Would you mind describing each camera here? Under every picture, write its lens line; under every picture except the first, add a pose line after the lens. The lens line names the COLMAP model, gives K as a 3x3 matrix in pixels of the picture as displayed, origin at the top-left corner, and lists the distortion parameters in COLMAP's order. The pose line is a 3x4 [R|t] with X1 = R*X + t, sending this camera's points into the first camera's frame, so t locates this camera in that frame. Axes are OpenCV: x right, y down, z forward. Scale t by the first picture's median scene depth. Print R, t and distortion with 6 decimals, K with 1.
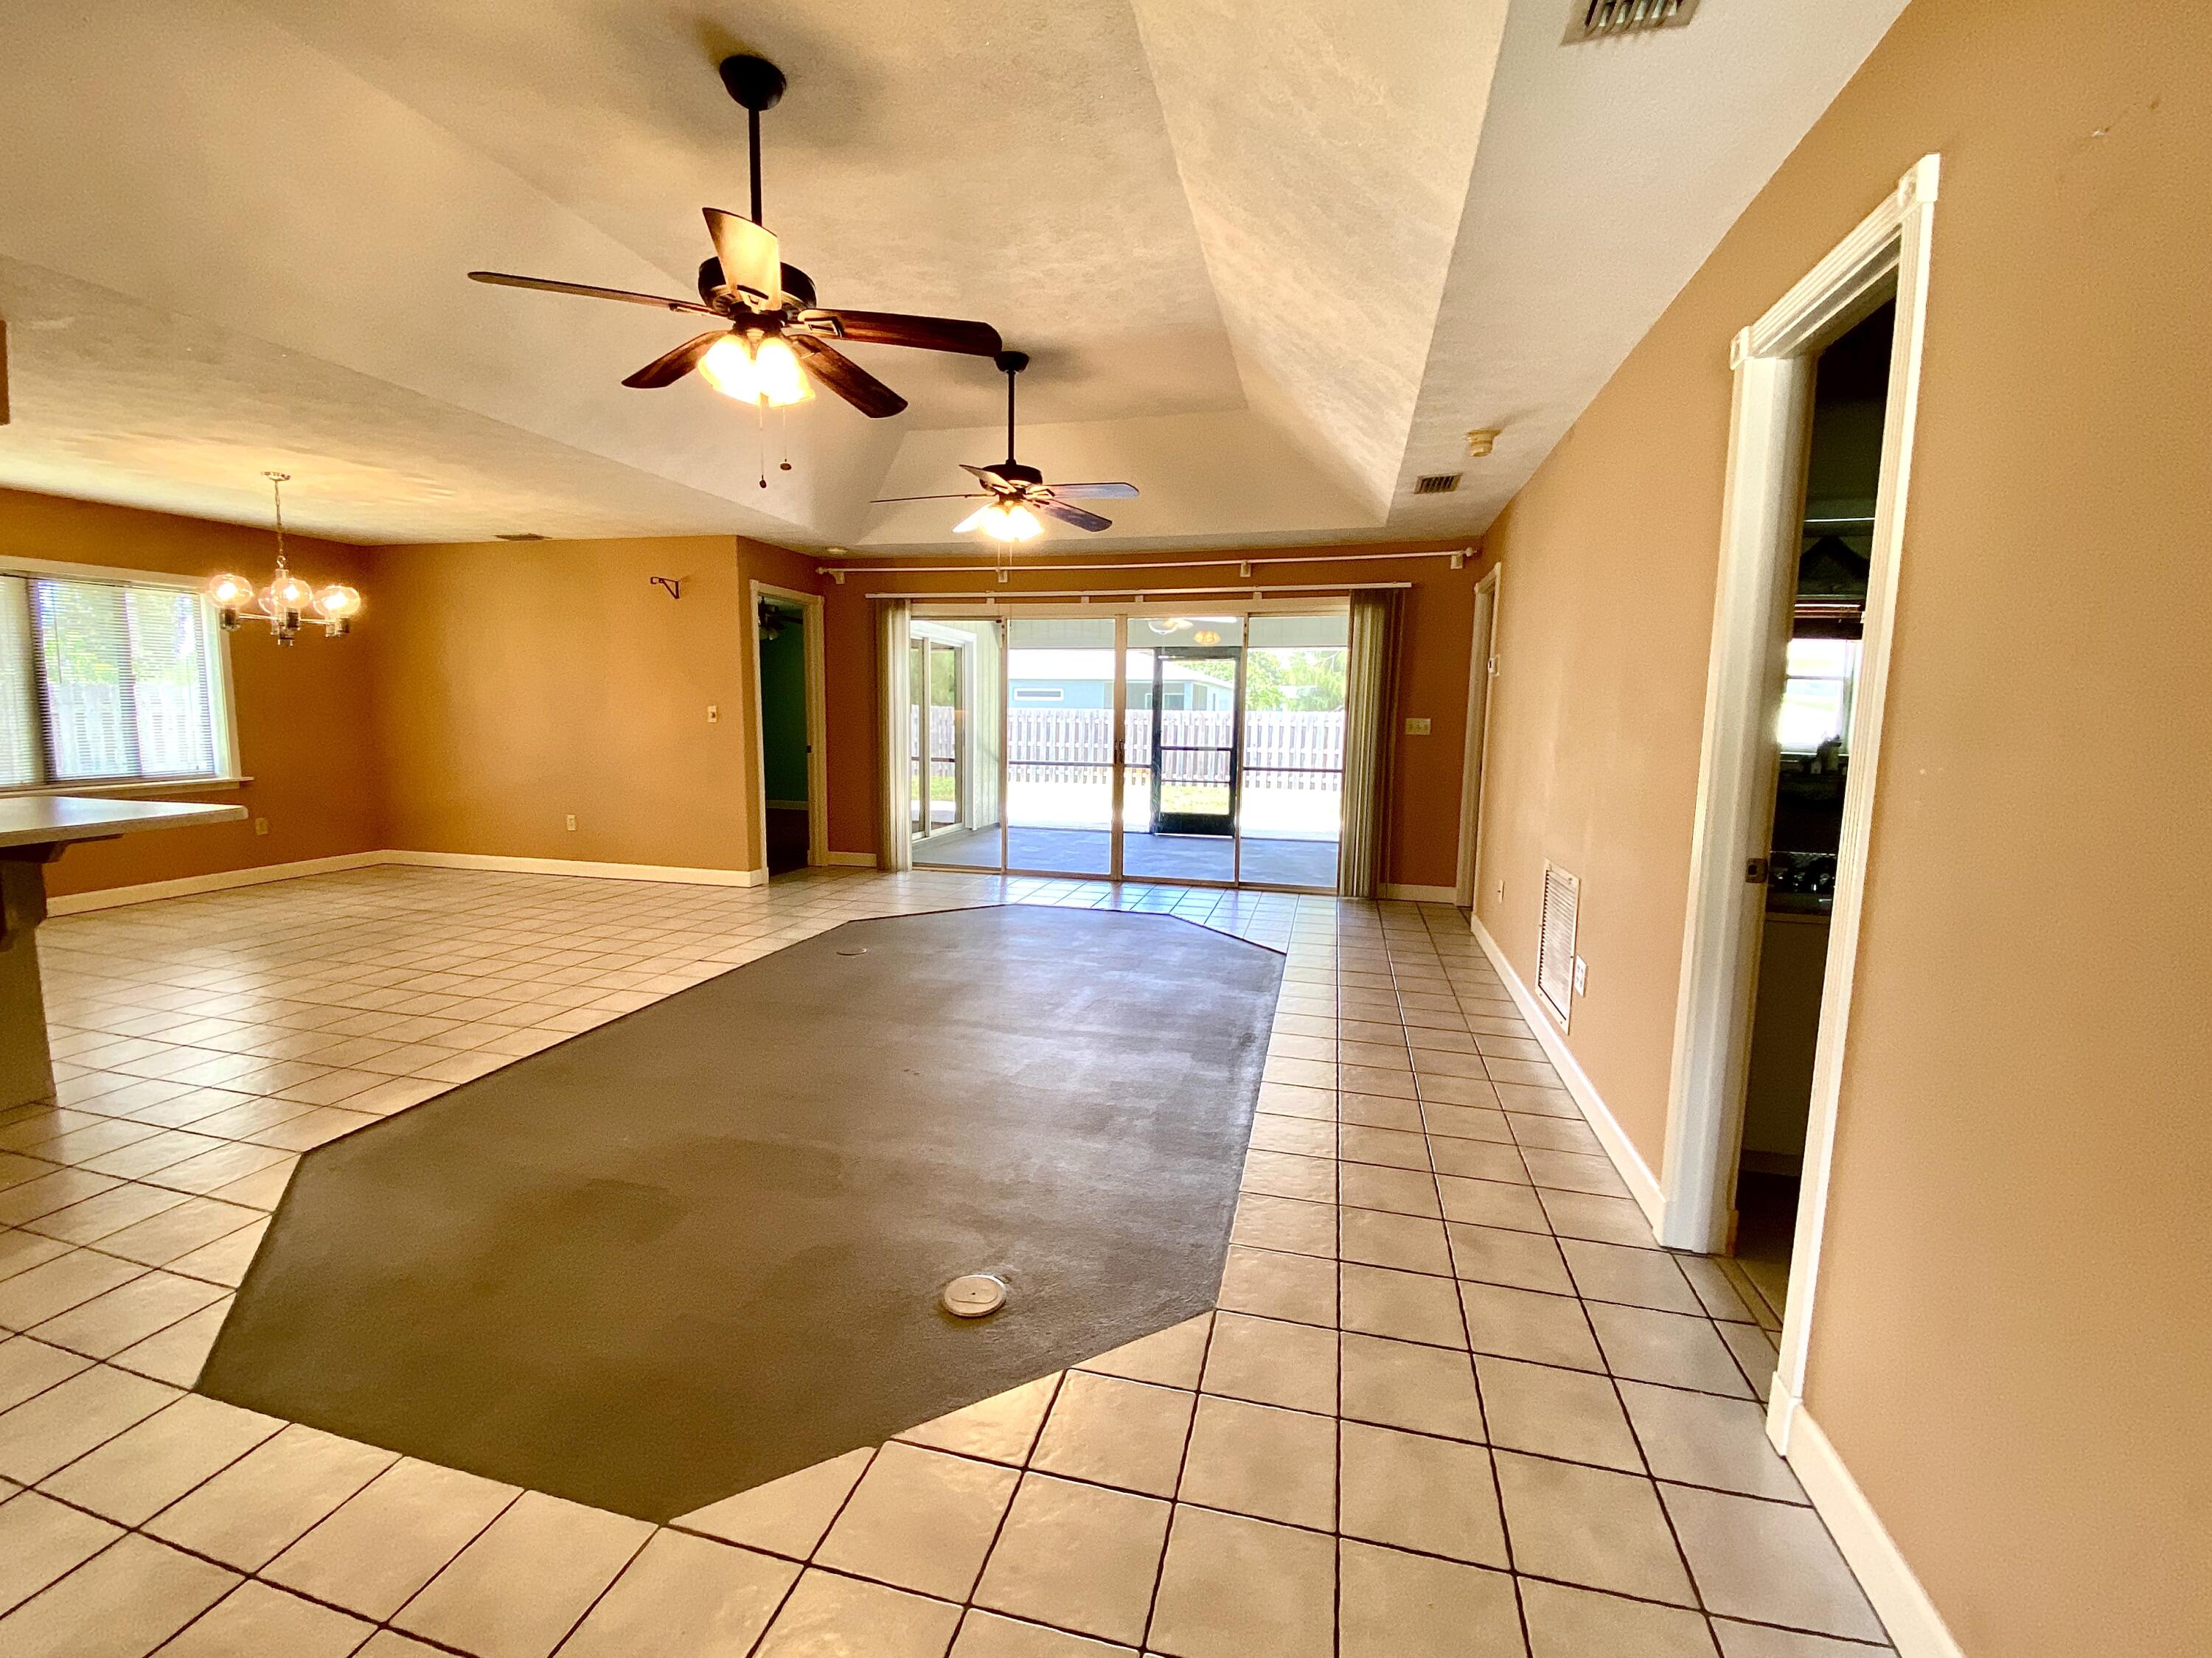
lens RADIAL K [[920.5, 0, 1084.4], [0, 920.5, 819.0], [0, 0, 1]] dist [0.028055, -0.020942]
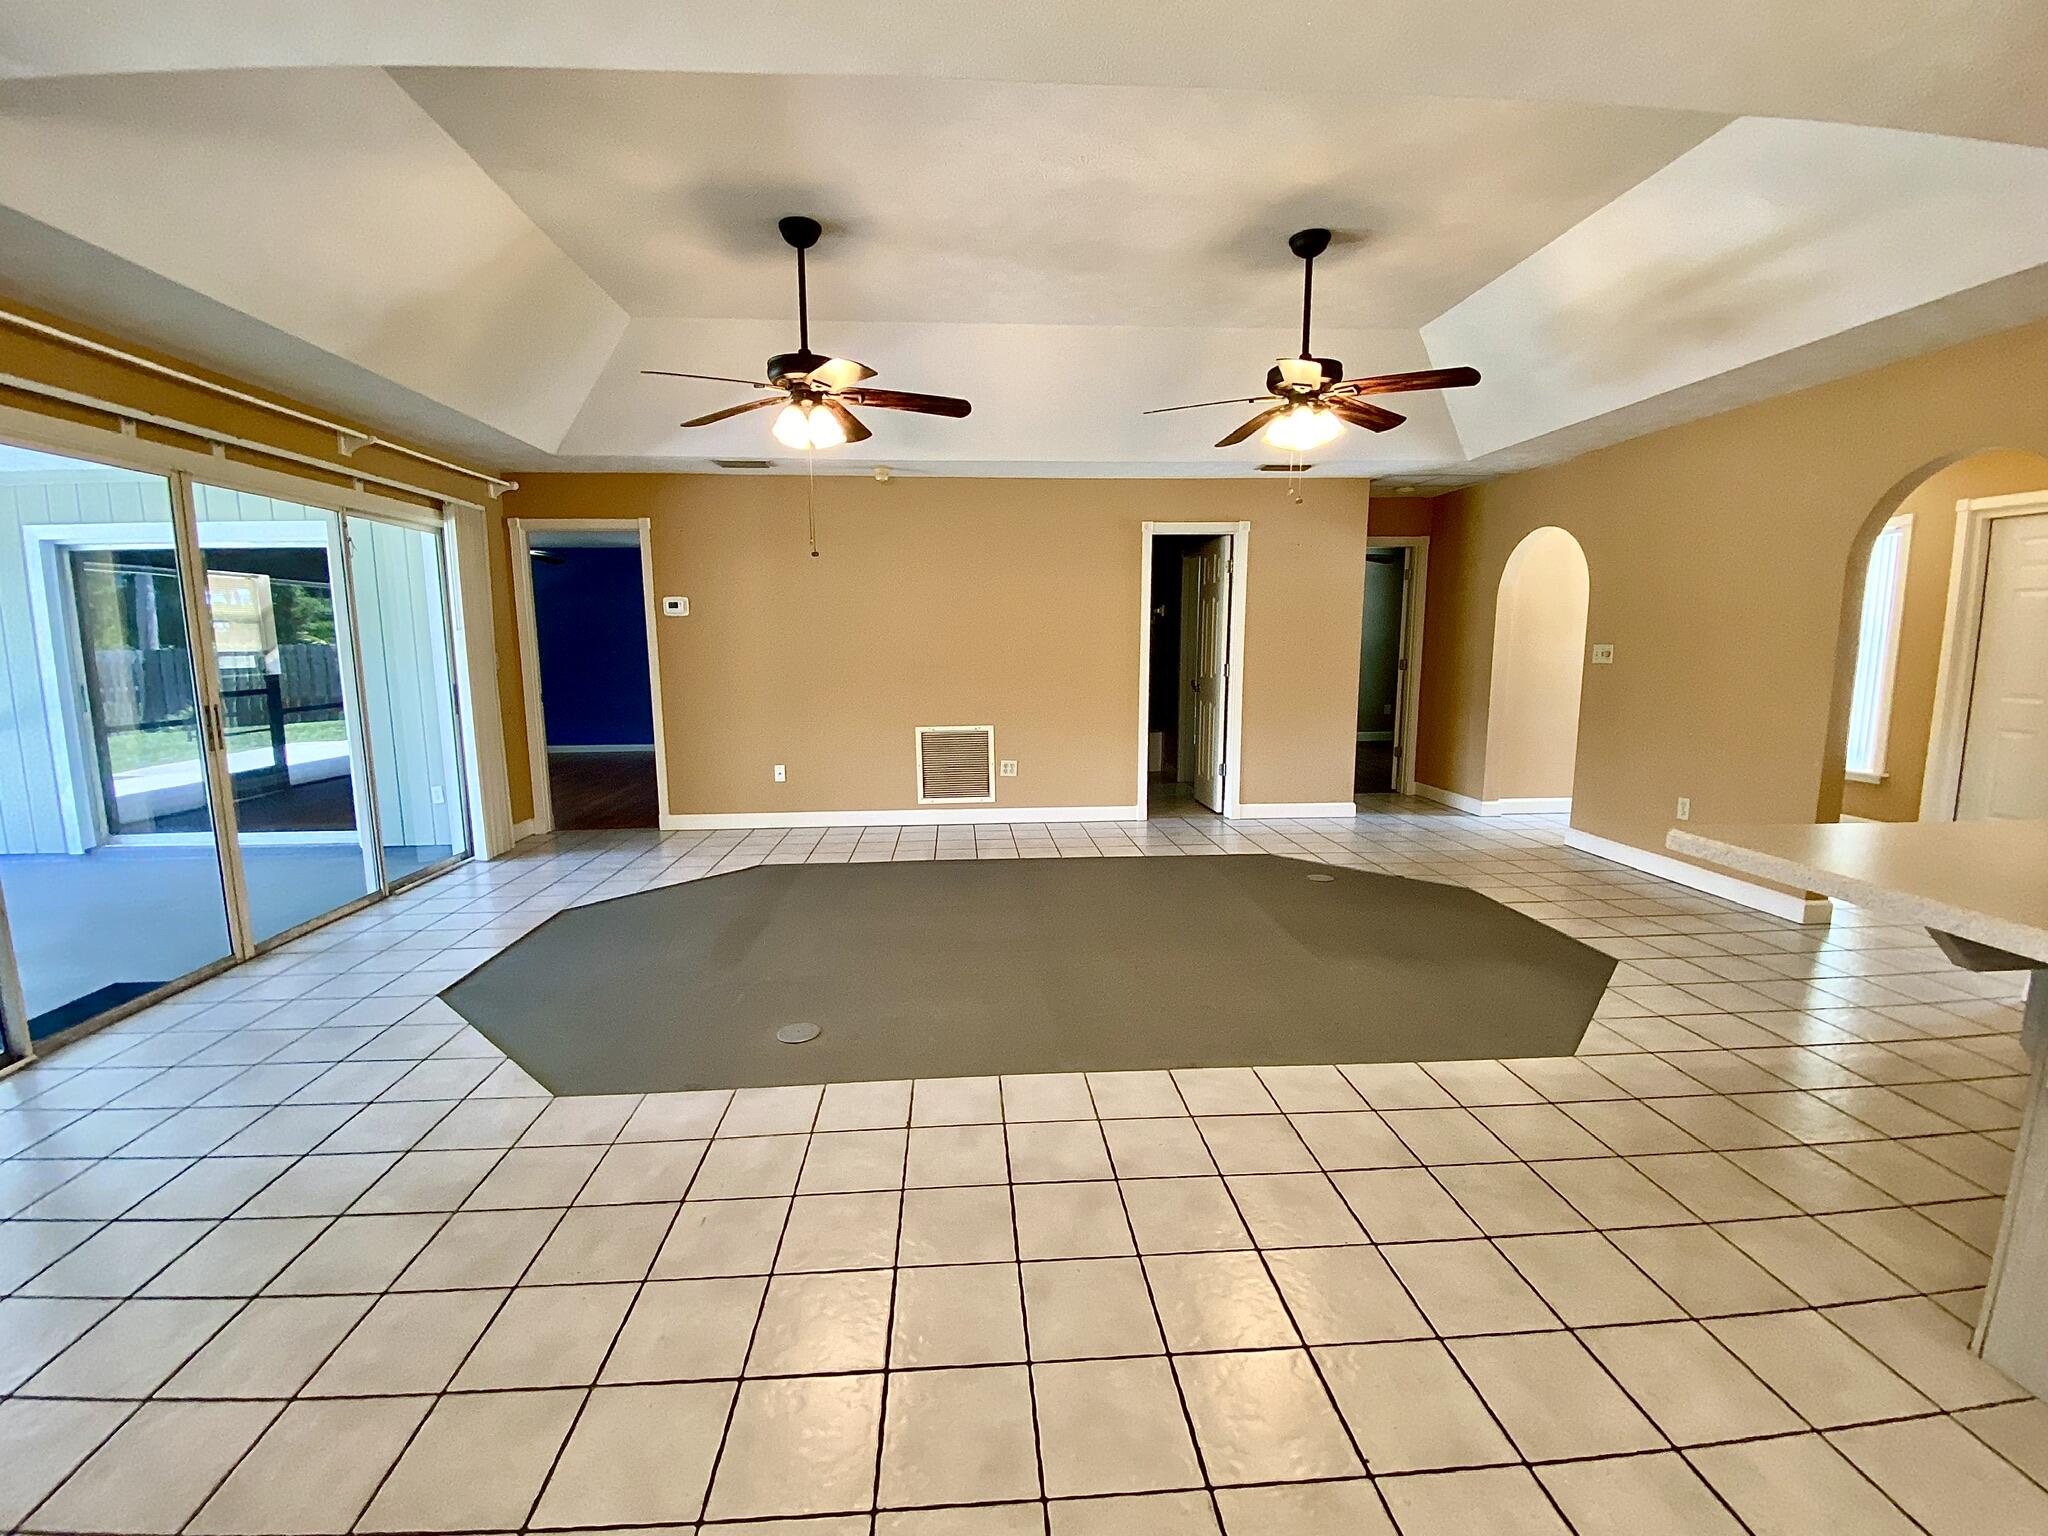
lens RADIAL K [[852.3, 0, 1004.0], [0, 852.3, 758.8], [0, 0, 1]] dist [0.028055, -0.020942]
pose [[-0.306631, -0.136753, 0.941953, -0.624517], [0.112124, 0.977545, 0.178420, -0.098682], [-0.945202, 0.160324, -0.284412, 0.756539]]
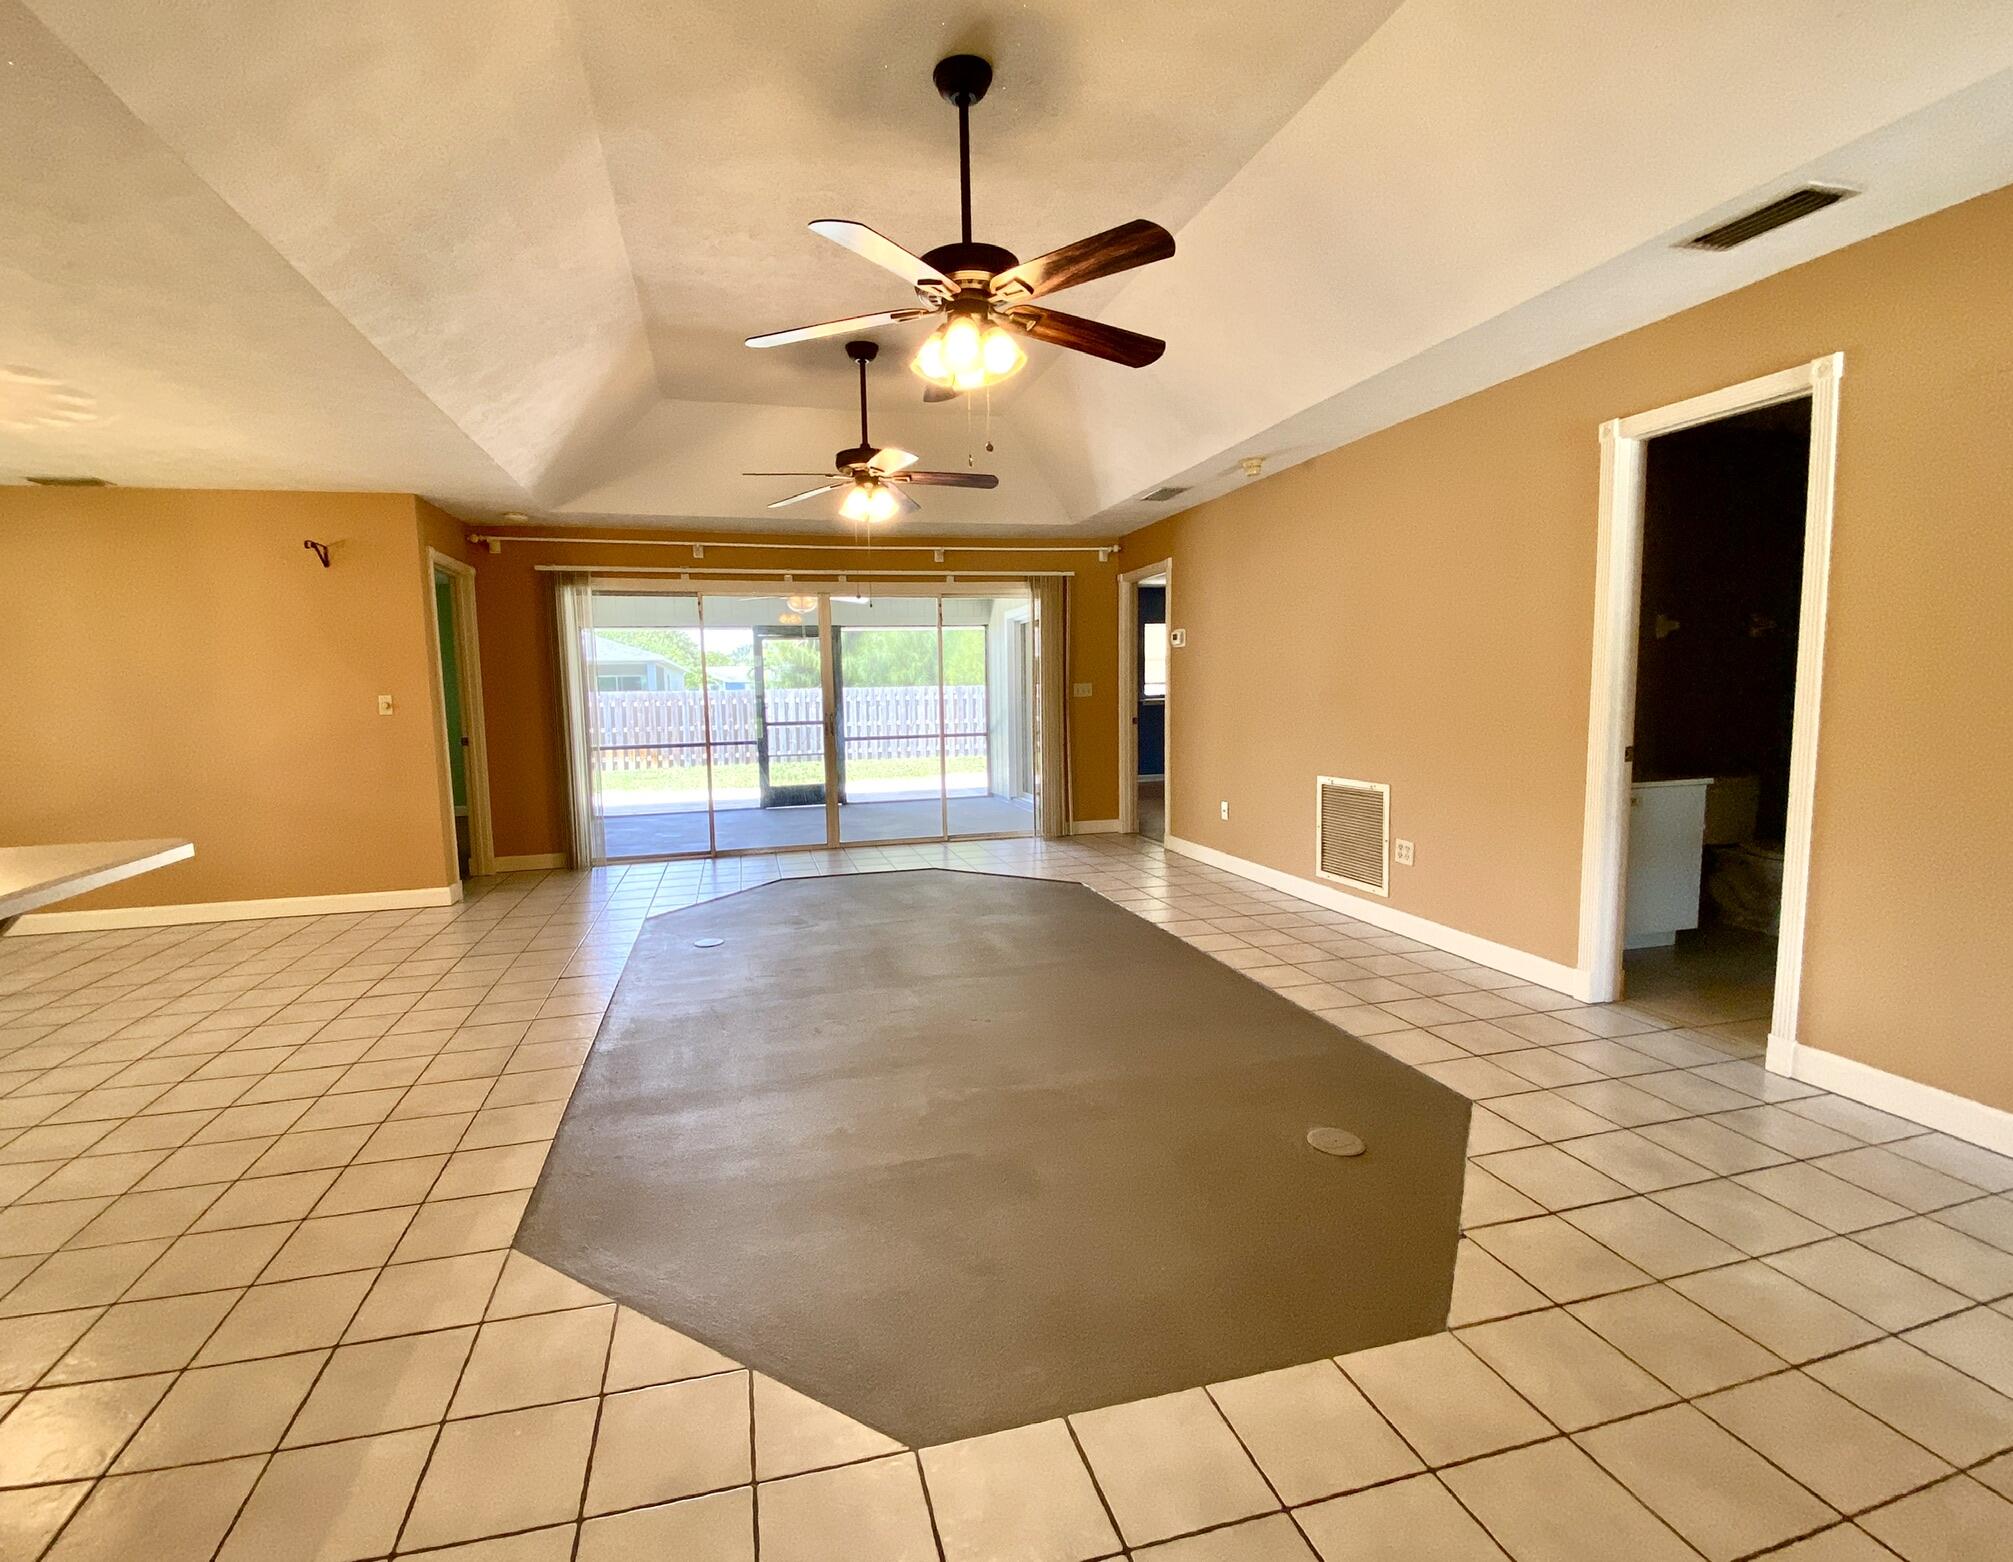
lens RADIAL K [[890.6, 0, 948.5], [0, 890.6, 779.9], [0, 0, 1]] dist [0.008103, -0.000707]
pose [[0.882352, -0.080467, 0.463659, -0.336316], [0.088022, 0.996104, 0.005364, -0.005314], [-0.462284, 0.036079, 0.885998, 0.052575]]
